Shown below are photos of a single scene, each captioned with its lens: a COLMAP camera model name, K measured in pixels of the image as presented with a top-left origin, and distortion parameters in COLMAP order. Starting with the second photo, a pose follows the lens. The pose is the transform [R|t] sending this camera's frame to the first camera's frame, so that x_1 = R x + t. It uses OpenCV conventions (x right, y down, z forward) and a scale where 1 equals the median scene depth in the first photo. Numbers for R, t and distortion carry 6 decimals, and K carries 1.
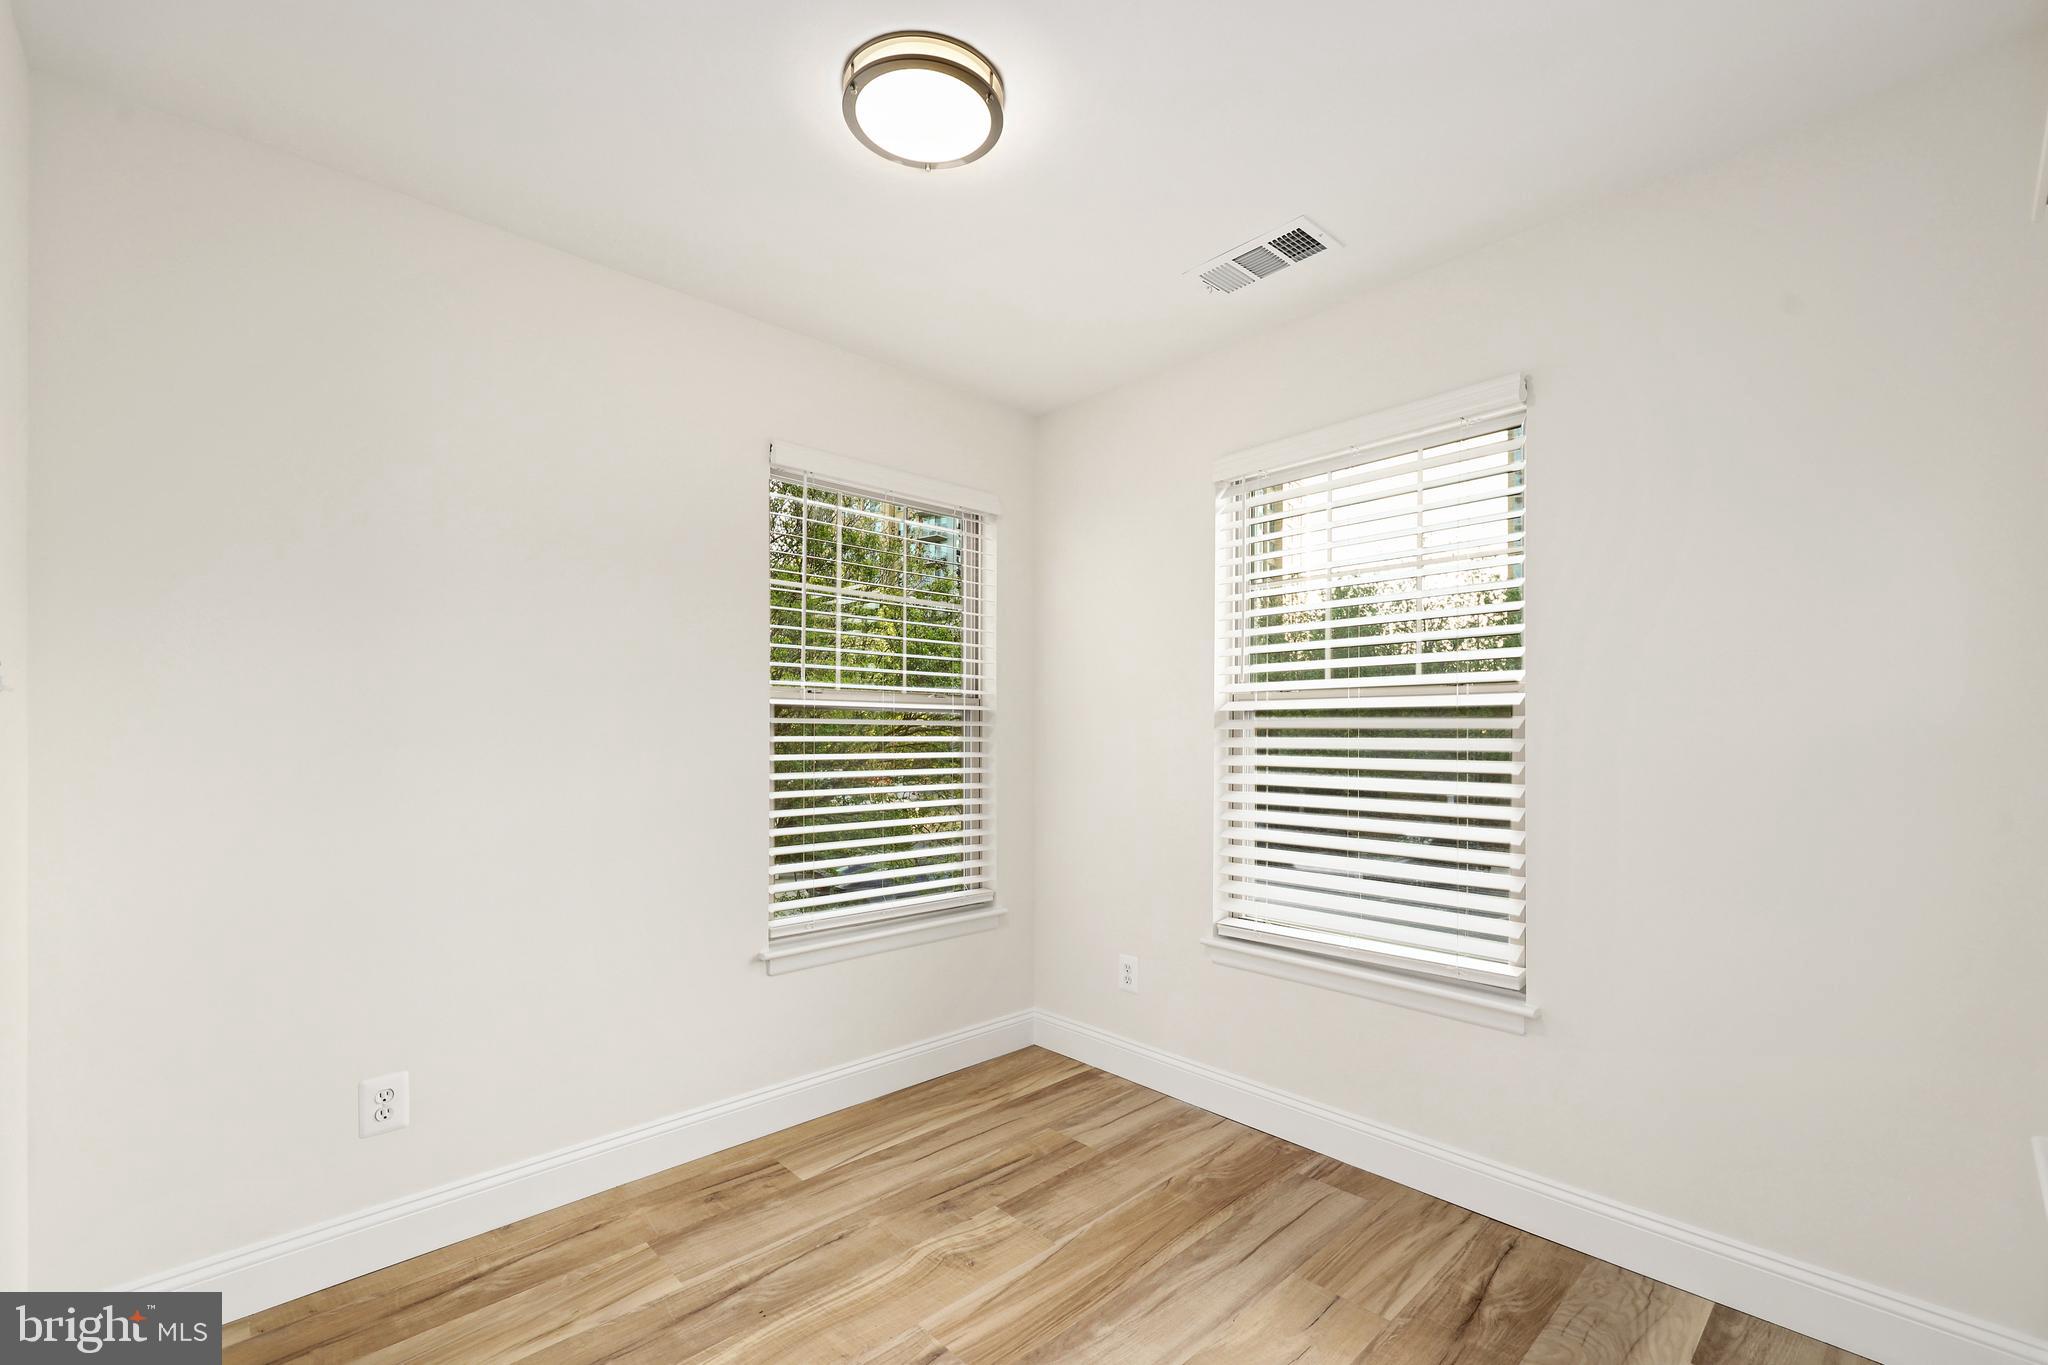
lens RADIAL K [[859.6, 0, 1049.1], [0, 859.6, 730.9], [0, 0, 1]] dist [-0.000852, -0.000045]
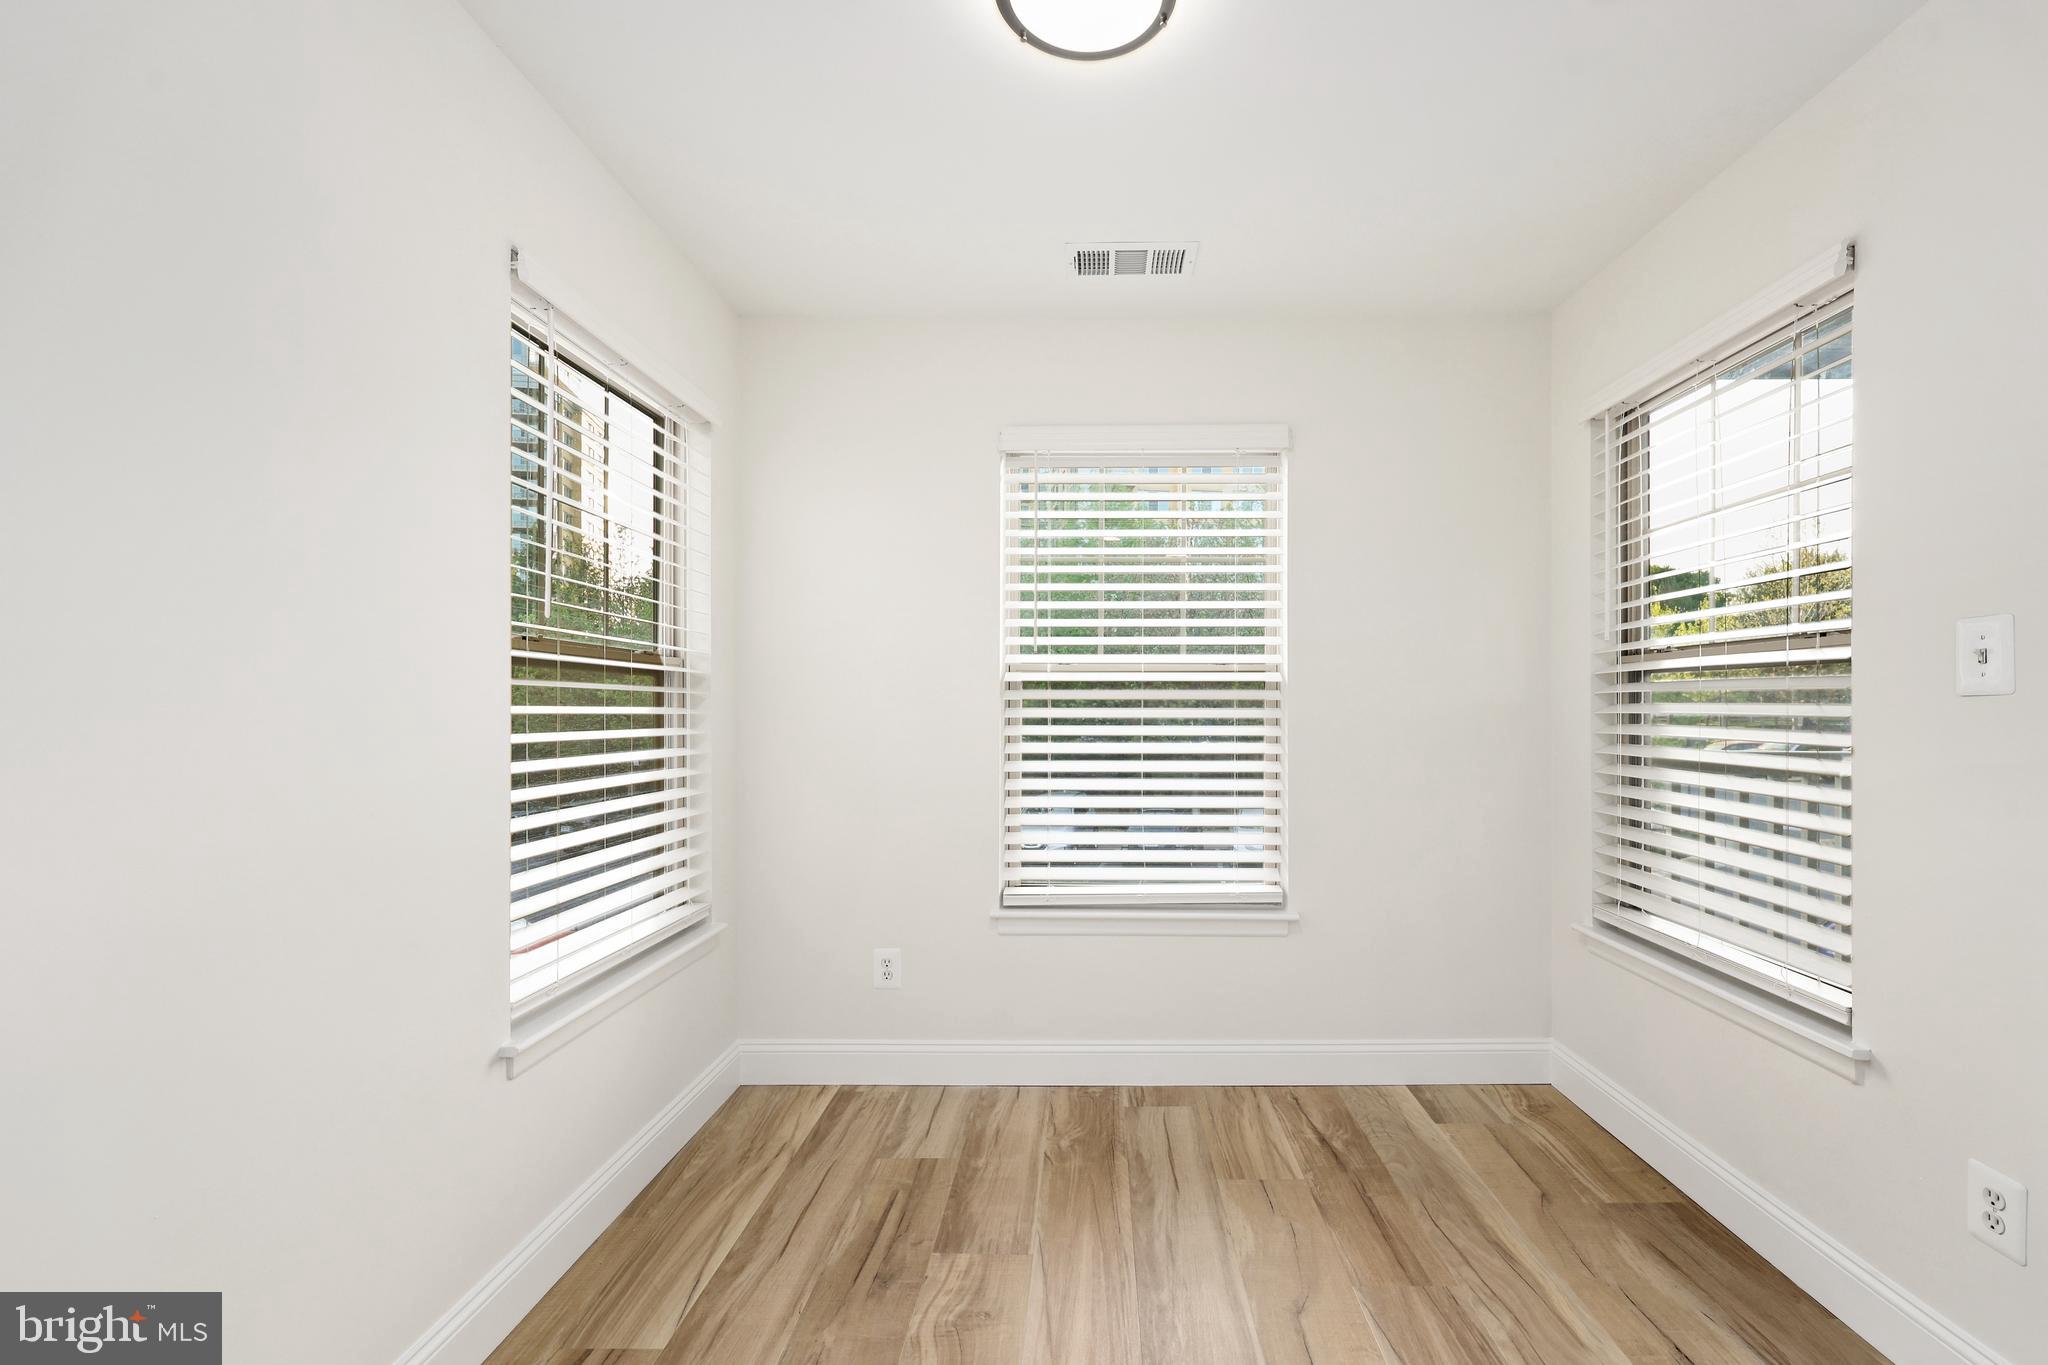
lens RADIAL K [[870.4, 0, 1086.1], [0, 870.4, 706.8], [0, 0, 1]] dist [-0.001013, -0.000135]
pose [[0.702374, 0.000205, 0.711808, -0.515706], [0.002013, 0.999995, -0.002274, 0.010028], [-0.711805, 0.003031, 0.702371, 0.252934]]
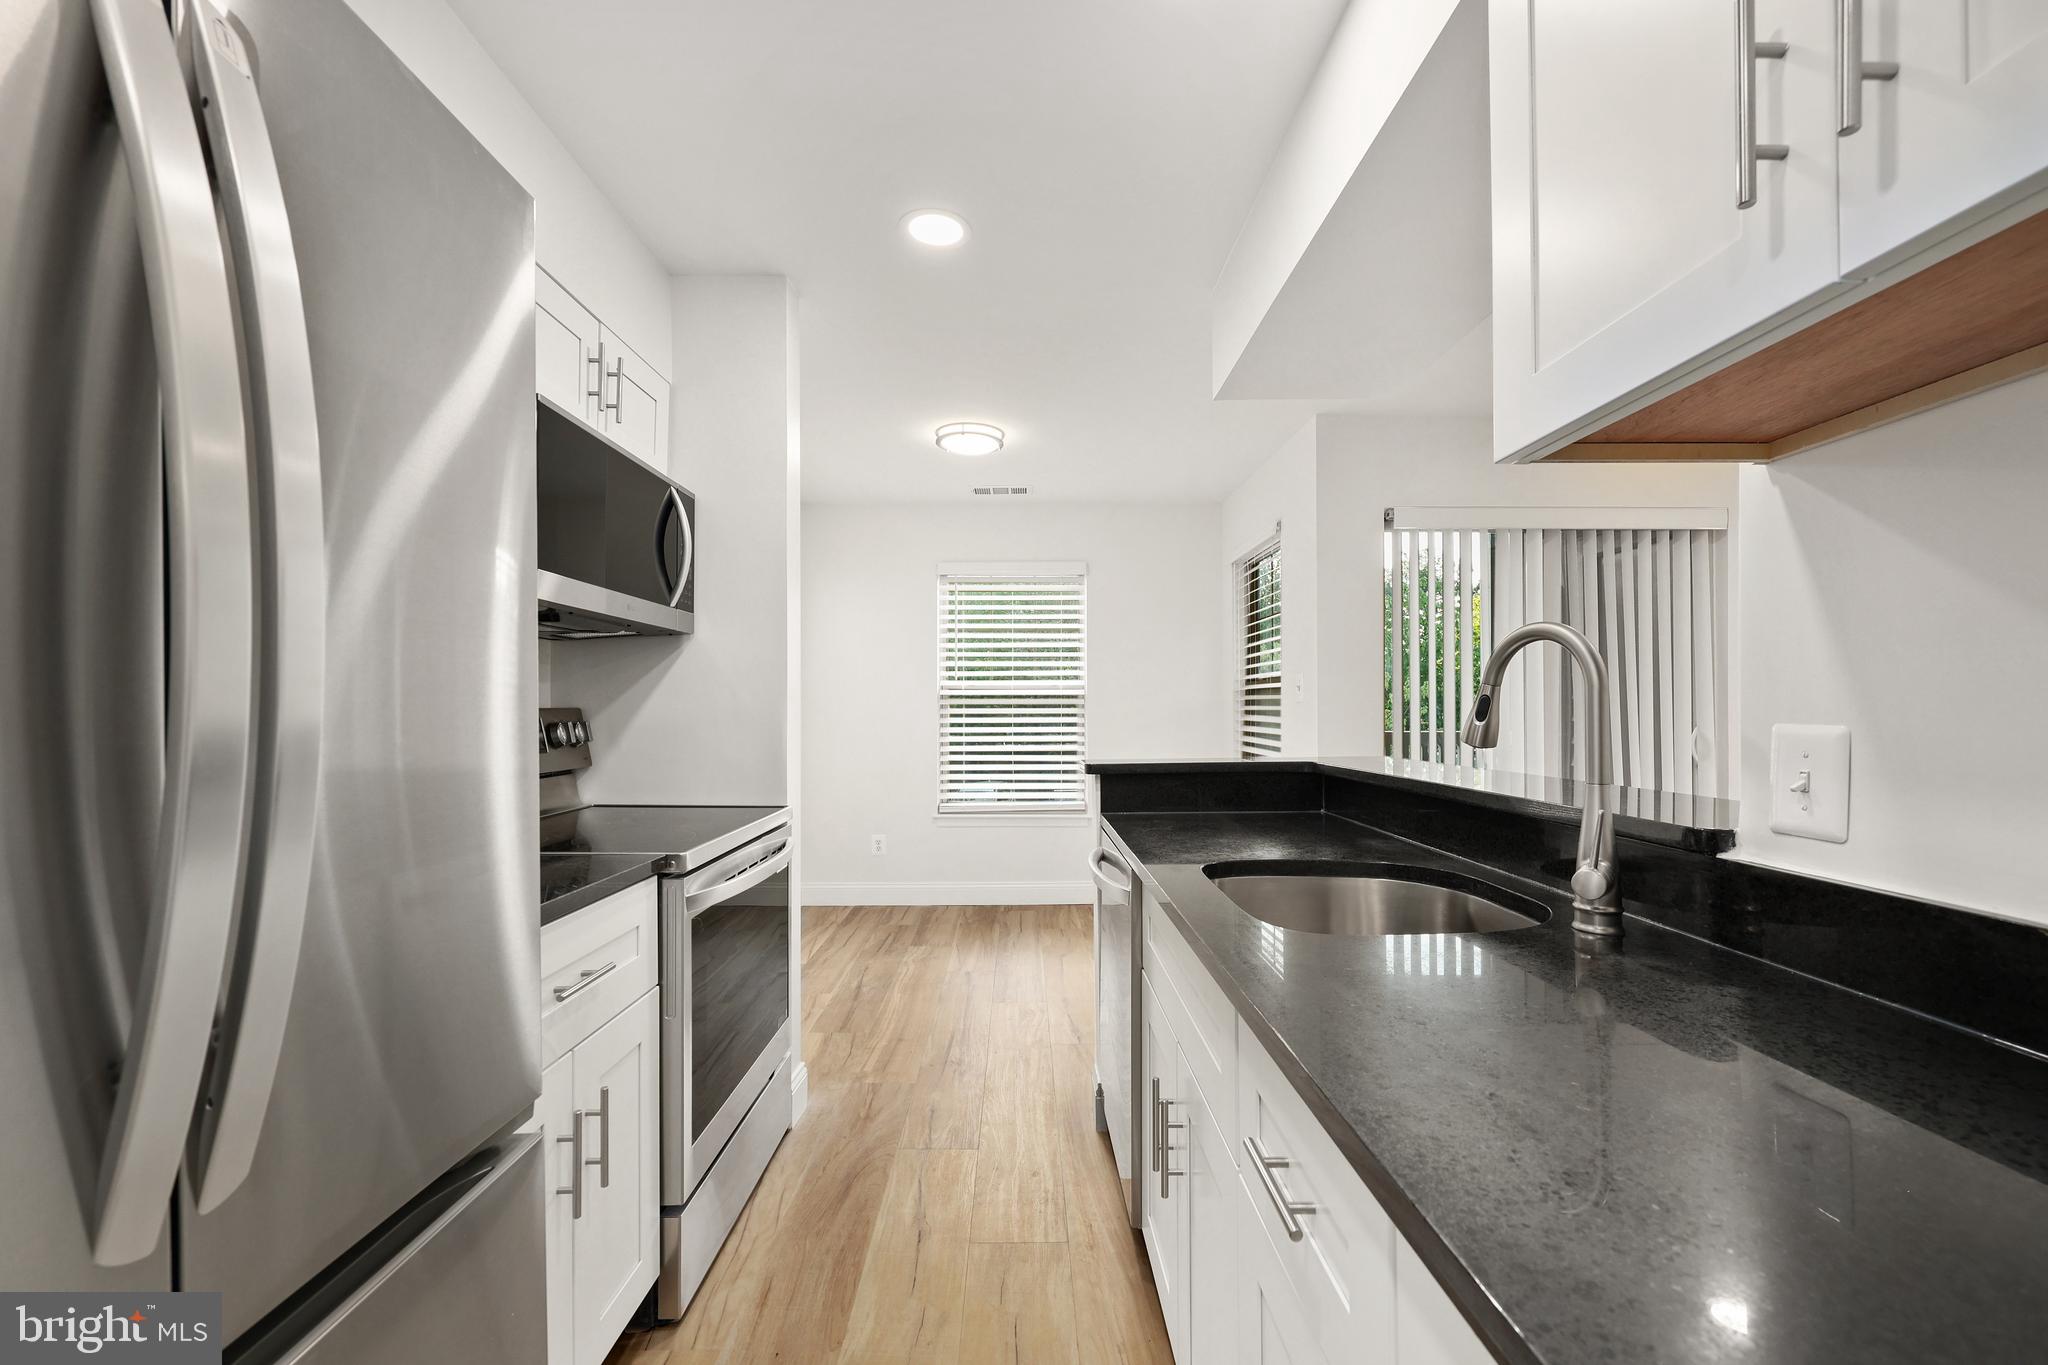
lens RADIAL K [[794.0, 0, 1024.1], [0, 794.0, 708.9], [0, 0, 1]] dist [-0.000080, -0.000007]
pose [[0.691345, -0.001121, 0.722524, -1.076008], [0.005592, 0.999977, -0.003798, 0.017704], [-0.722503, 0.006666, 0.691335, -0.404561]]
